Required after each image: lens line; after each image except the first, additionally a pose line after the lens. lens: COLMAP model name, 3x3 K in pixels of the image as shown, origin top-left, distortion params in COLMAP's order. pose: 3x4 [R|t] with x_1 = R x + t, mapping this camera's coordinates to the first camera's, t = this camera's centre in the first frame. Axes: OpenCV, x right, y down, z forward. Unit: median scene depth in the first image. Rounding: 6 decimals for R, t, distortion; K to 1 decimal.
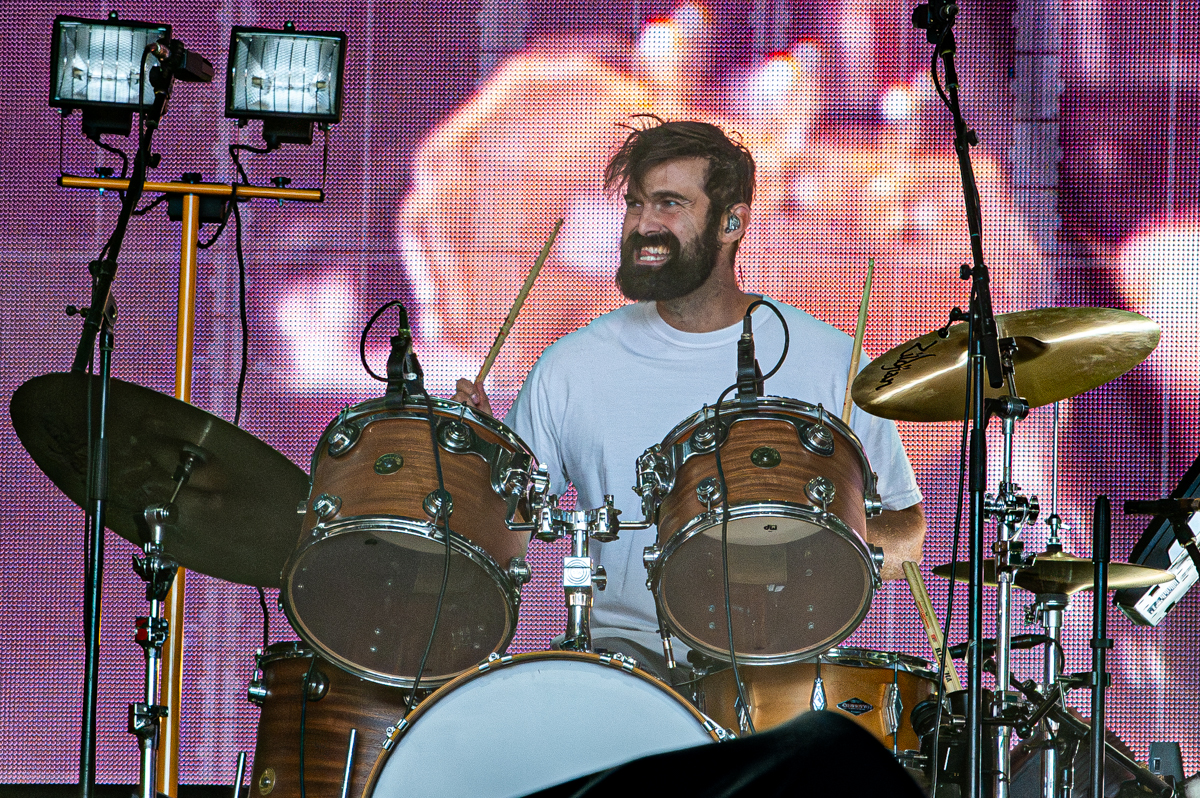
lens RADIAL K [[6825.1, 0, 600.0], [0, 6825.1, 399.0], [0, 0, 1]] dist [0.751177, -11.054729]
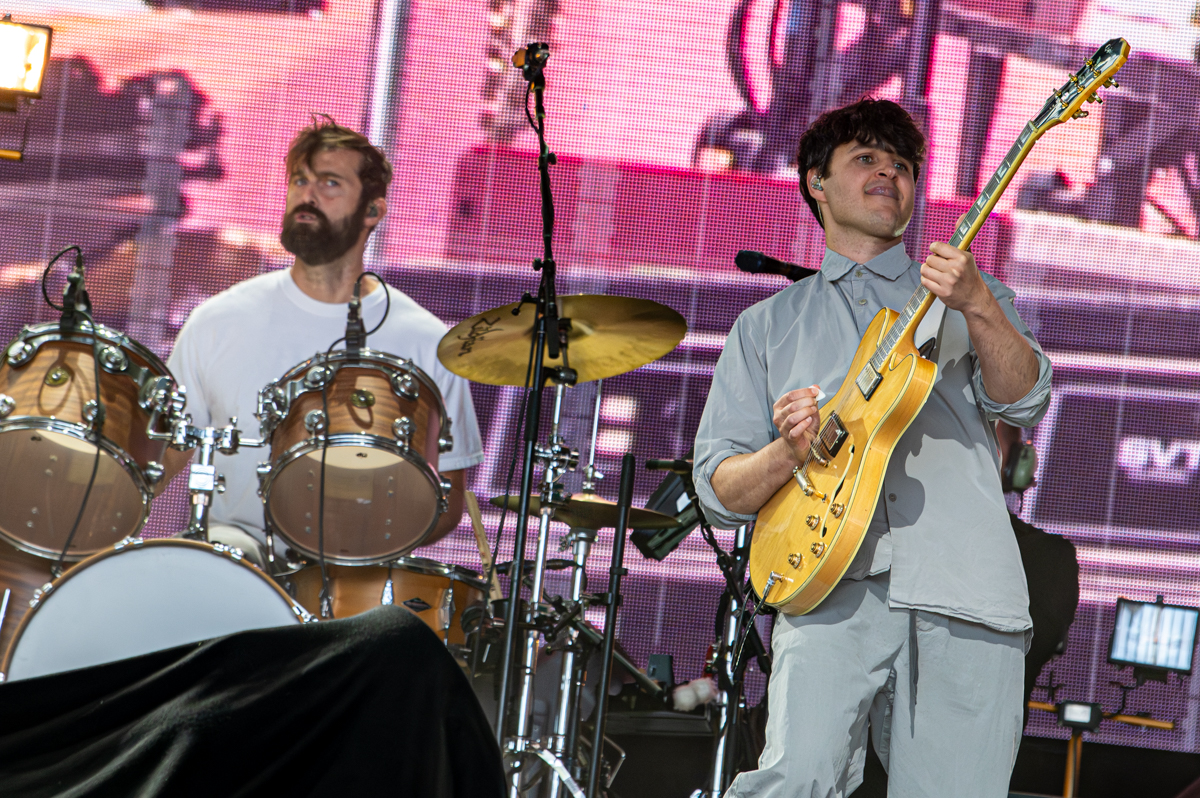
lens RADIAL K [[6996.9, 0, 600.0], [0, 6996.9, 399.0], [0, 0, 1]] dist [-0.045118, 7.146001]
pose [[0.993902, 0.088882, 0.065259, -0.015660], [-0.089282, 0.996001, 0.003241, 0.000751], [-0.064710, -0.009048, 0.997863, -0.265149]]
